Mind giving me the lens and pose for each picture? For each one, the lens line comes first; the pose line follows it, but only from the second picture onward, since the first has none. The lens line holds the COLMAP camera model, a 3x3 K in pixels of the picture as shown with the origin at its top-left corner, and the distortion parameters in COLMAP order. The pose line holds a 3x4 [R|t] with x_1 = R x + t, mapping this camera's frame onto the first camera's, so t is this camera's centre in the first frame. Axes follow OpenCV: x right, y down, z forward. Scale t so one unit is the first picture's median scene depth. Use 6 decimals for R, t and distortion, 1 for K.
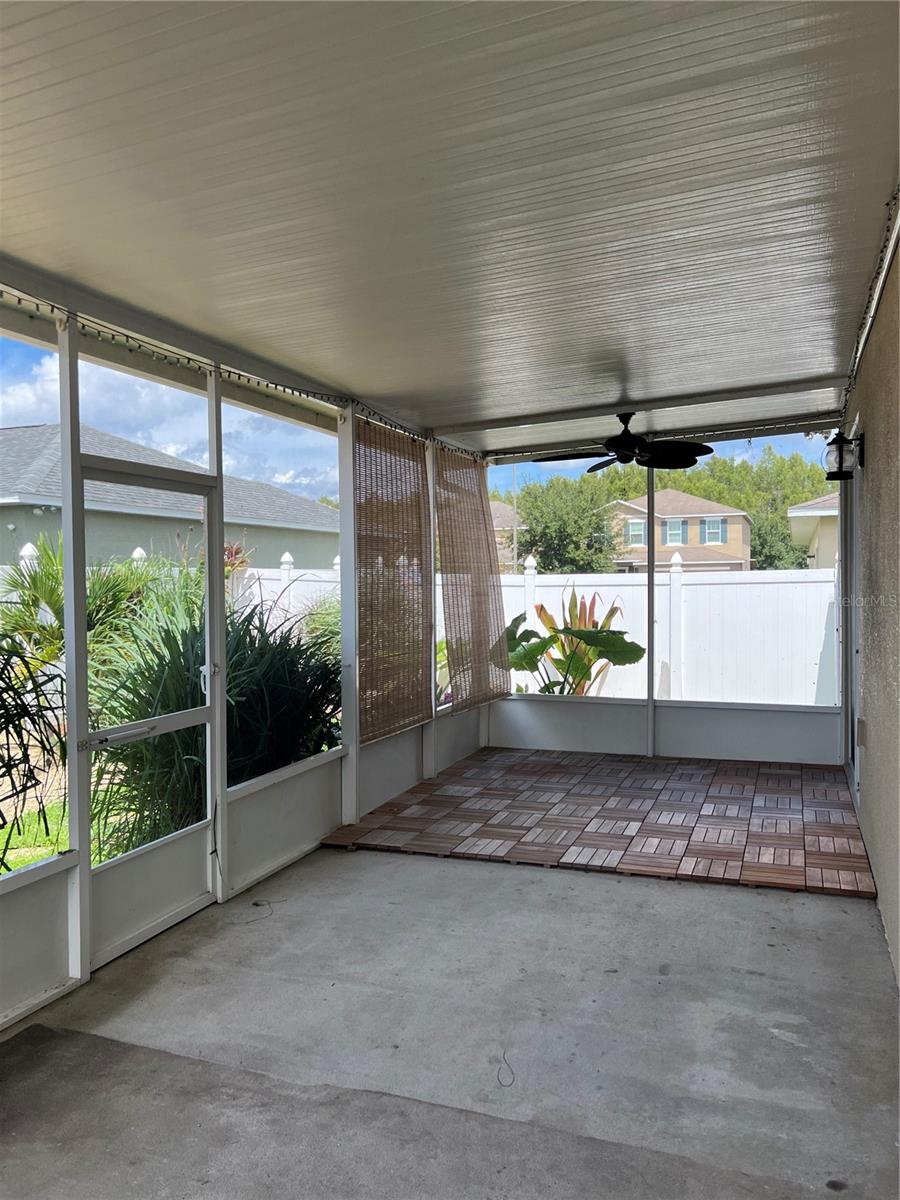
lens RADIAL K [[903.3, 0, 450.0], [0, 903.3, 600.0], [0, 0, 1]] dist [0.060073, -0.072952]
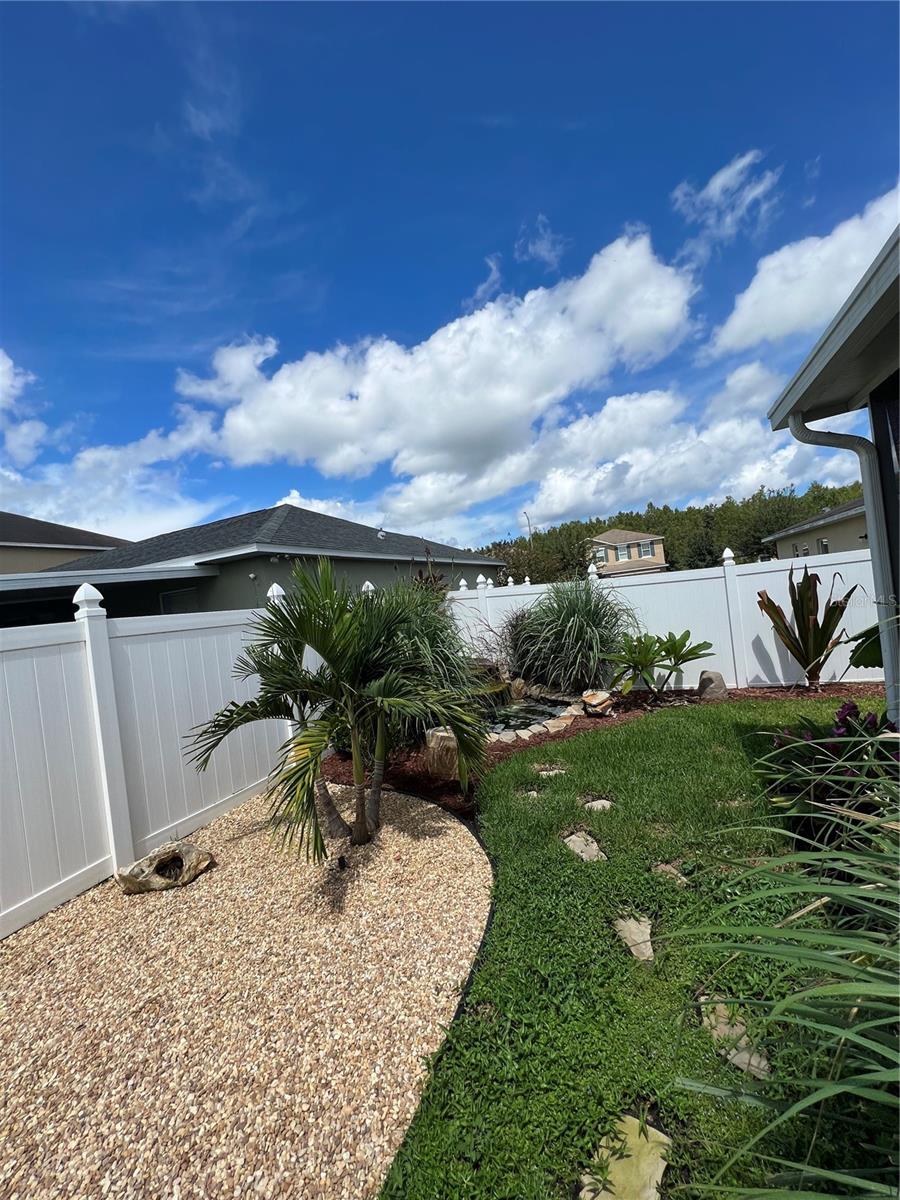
lens RADIAL K [[480.1, 0, 450.0], [0, 480.1, 600.0], [0, 0, 1]] dist [-0.000441, 0.000170]
pose [[0.993734, -0.104029, -0.040883, -0.200618], [0.103302, 0.994459, -0.019505, -0.012455], [0.042686, 0.015159, 0.998974, 0.386135]]
